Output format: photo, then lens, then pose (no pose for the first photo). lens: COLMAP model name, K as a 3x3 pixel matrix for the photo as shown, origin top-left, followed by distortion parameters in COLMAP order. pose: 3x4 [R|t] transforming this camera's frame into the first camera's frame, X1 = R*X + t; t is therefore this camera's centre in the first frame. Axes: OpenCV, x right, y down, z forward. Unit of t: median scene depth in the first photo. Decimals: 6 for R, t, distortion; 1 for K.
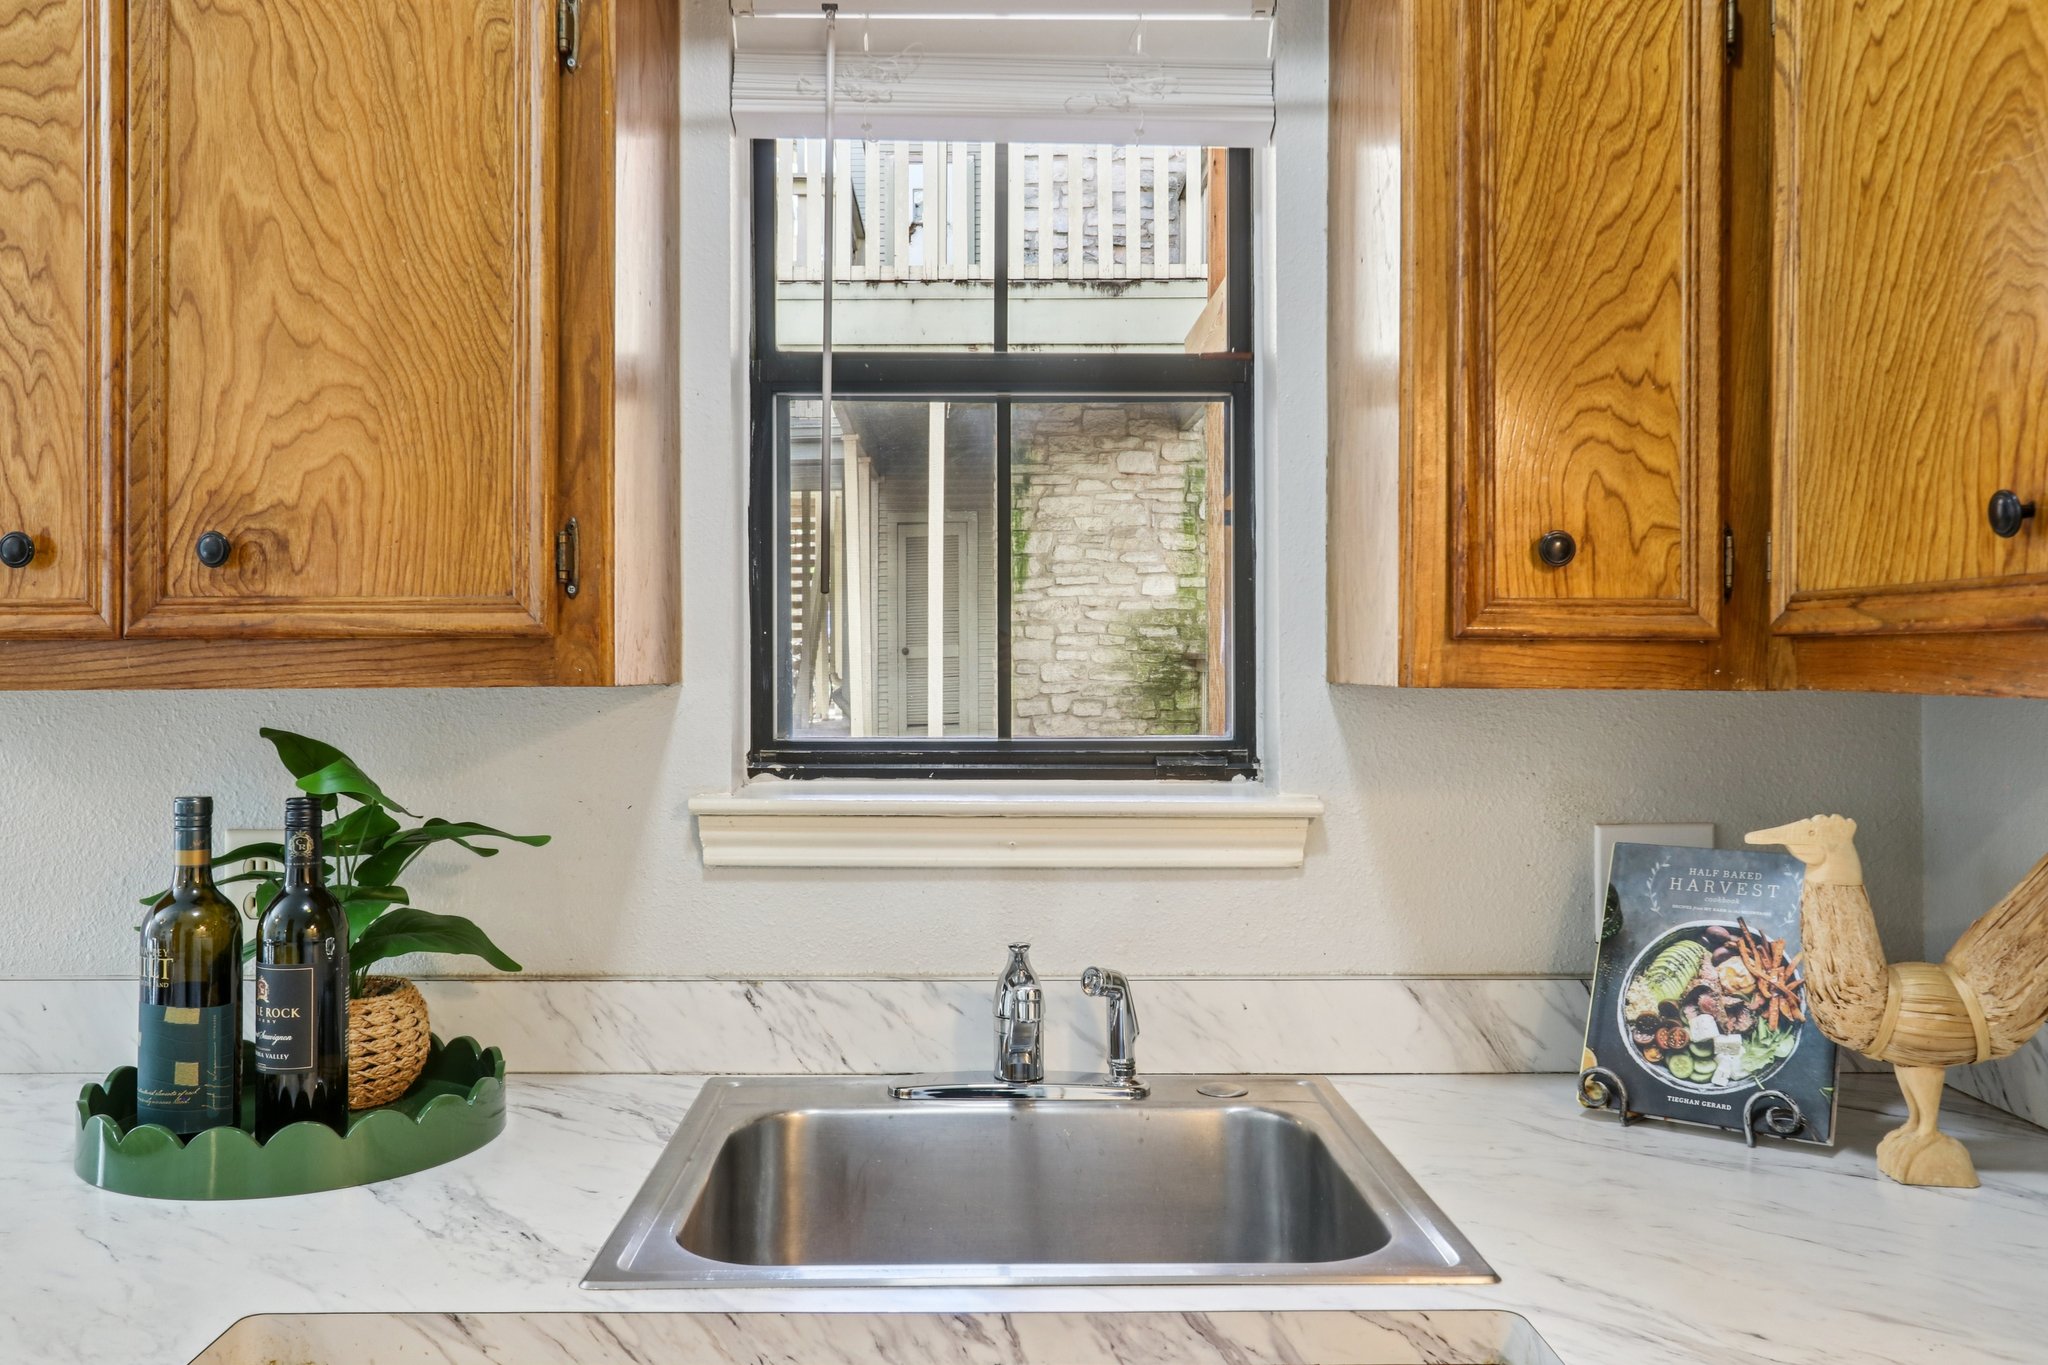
lens RADIAL K [[1628.6, 0, 994.0], [0, 1628.6, 657.0], [0, 0, 1]] dist [0.007136, 0.007952]
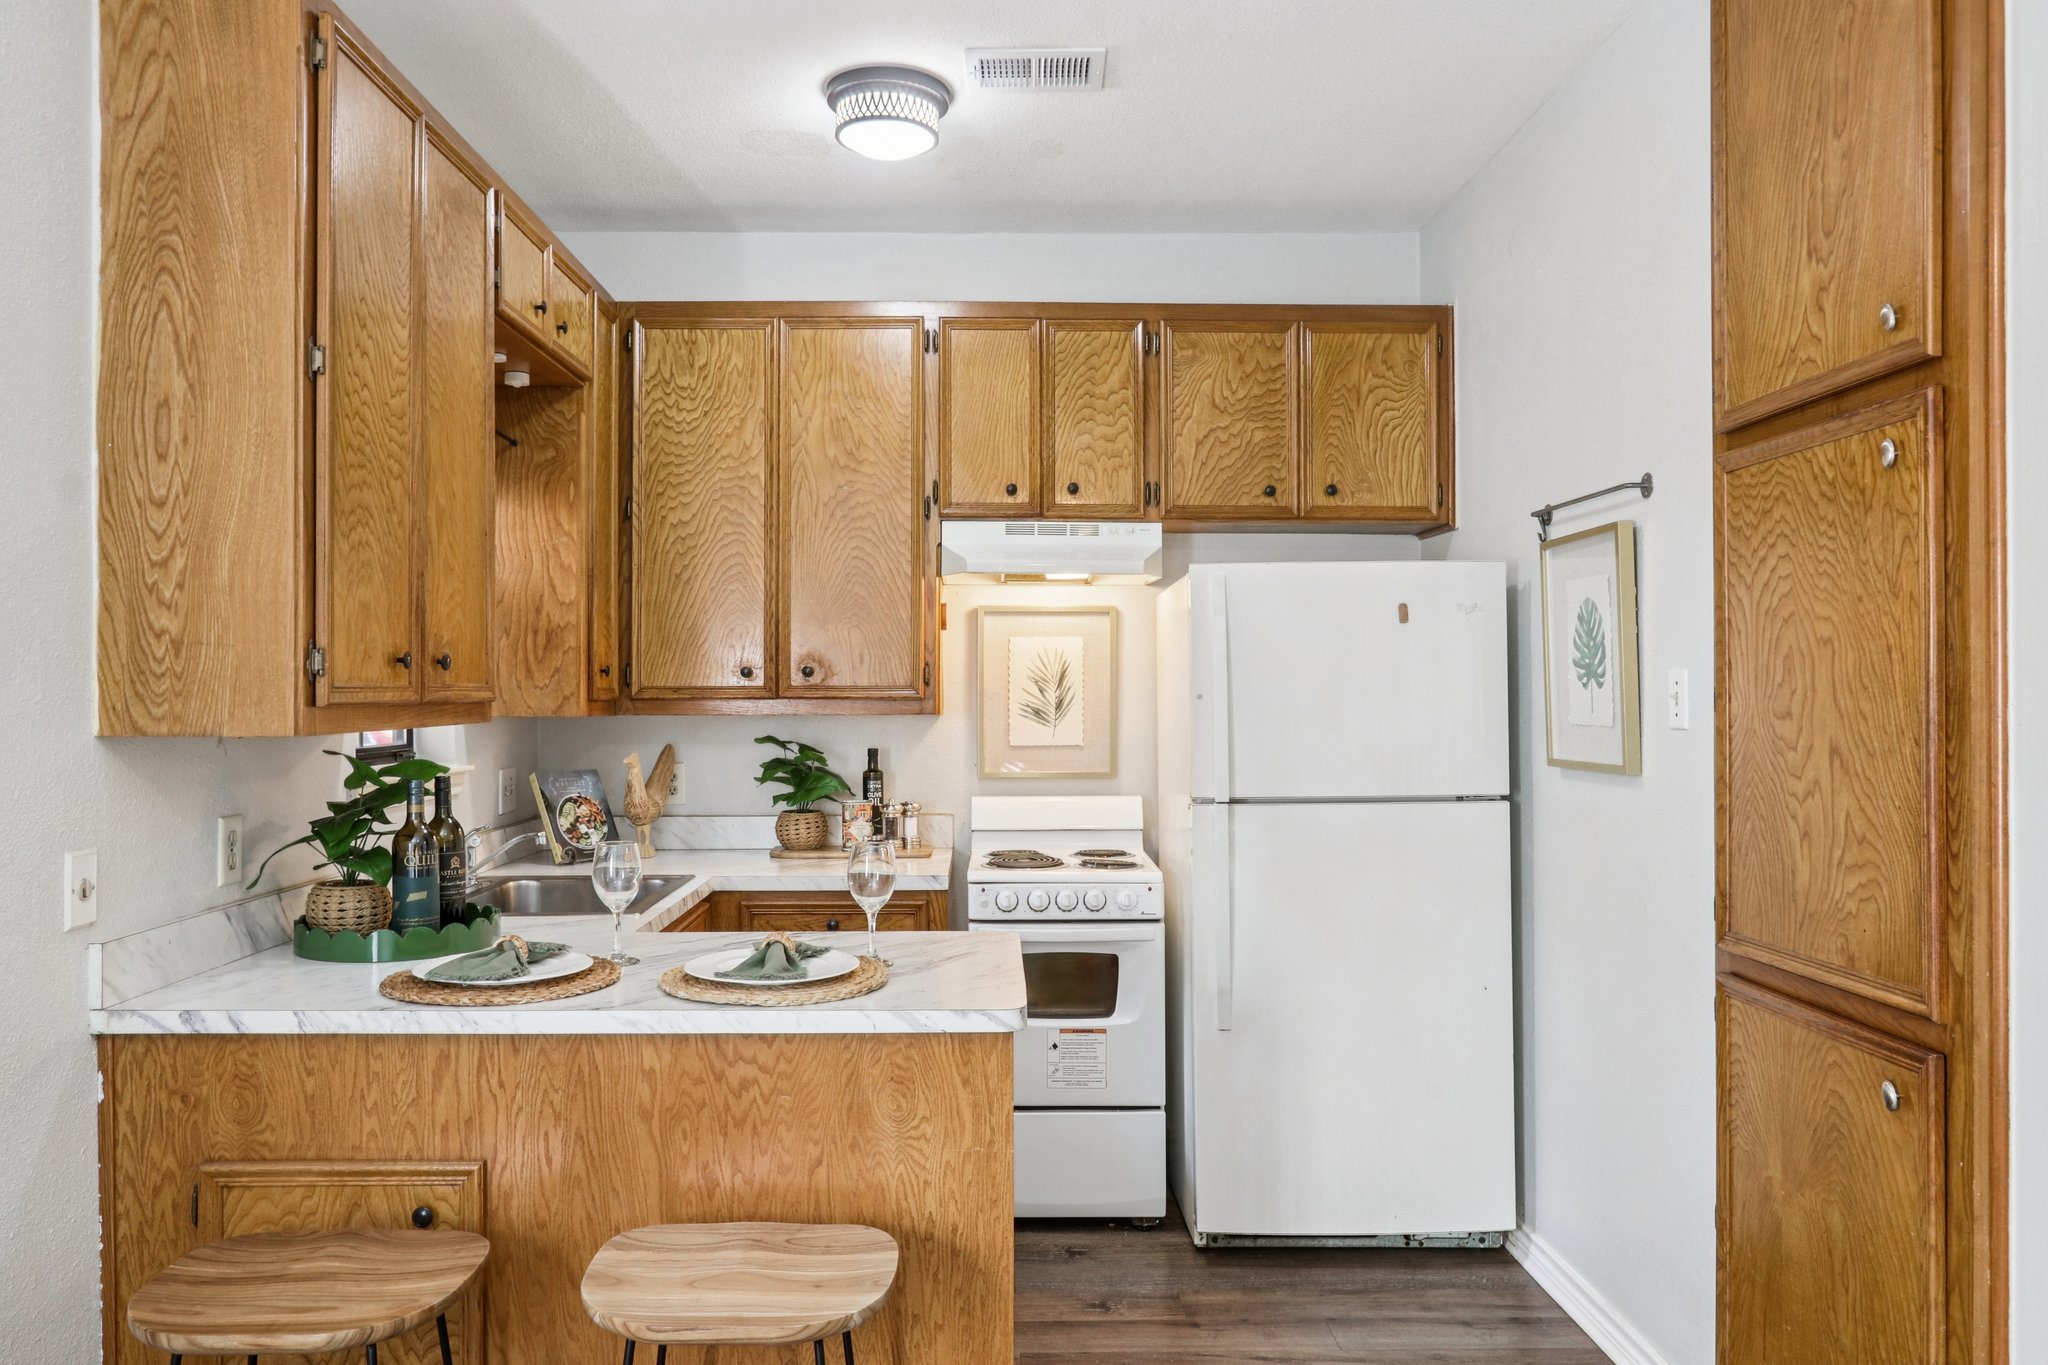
lens RADIAL K [[1445.2, 0, 989.5], [0, 1445.2, 691.7], [0, 0, 1]] dist [-0.009927, 0.014704]
pose [[-0.003697, 0.000258, 0.999993, -2.375841], [-0.002268, 0.999997, -0.000266, -0.027961], [-0.999991, -0.002269, -0.003696, 0.280464]]
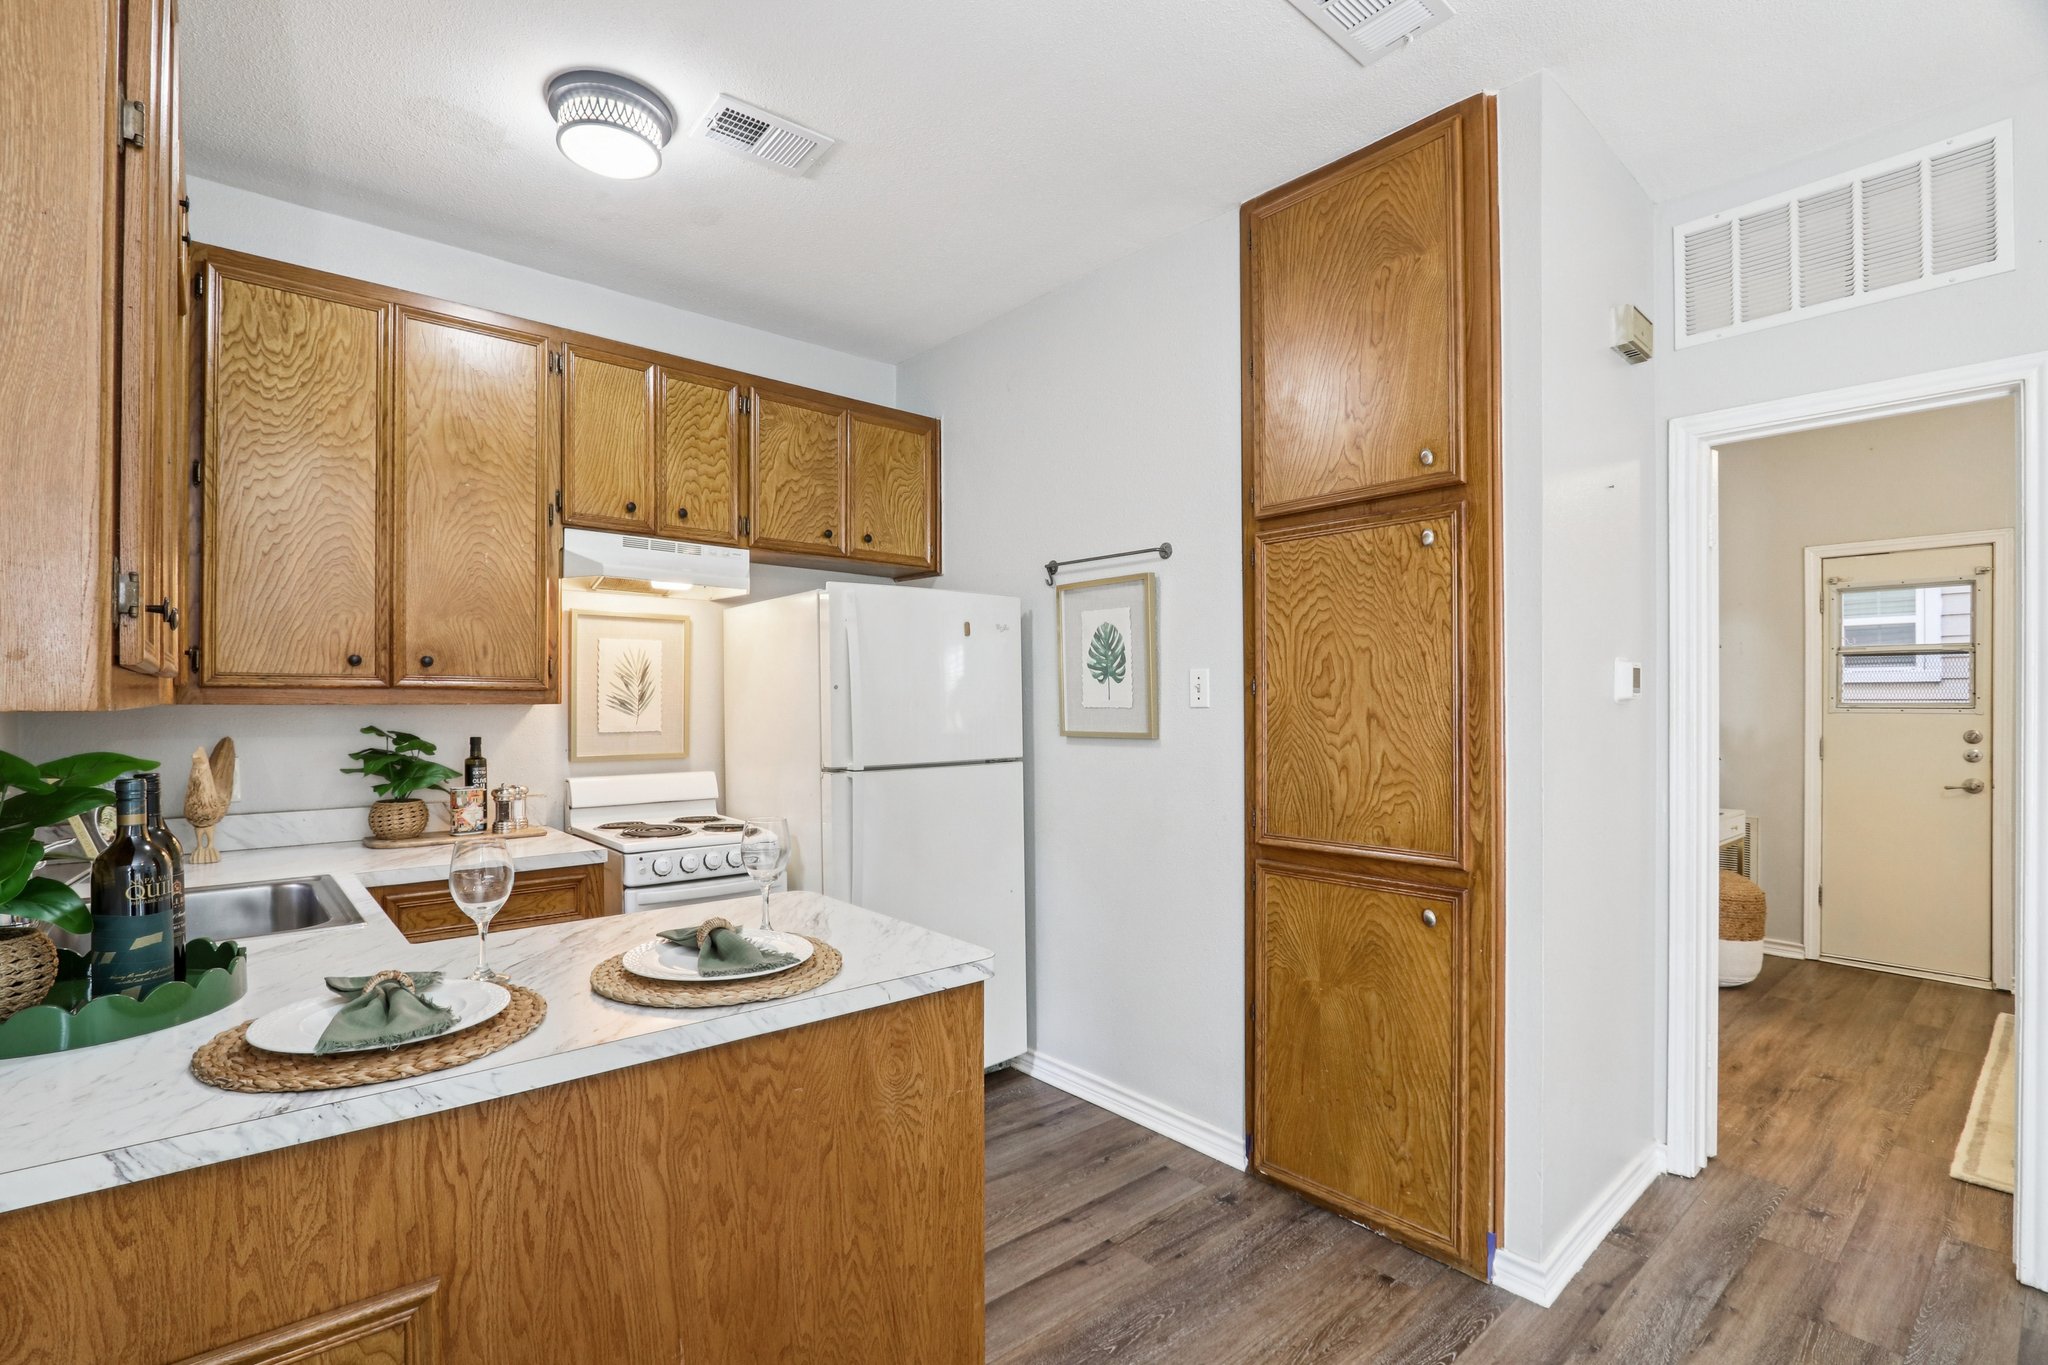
lens RADIAL K [[946.8, 0, 995.7], [0, 946.8, 703.0], [0, 0, 1]] dist [-0.022314, 0.004888]
pose [[-0.640567, -0.000608, 0.767902, -1.688059], [-0.003056, 0.999994, -0.001757, 0.015195], [-0.767896, -0.003472, -0.640565, 0.954041]]
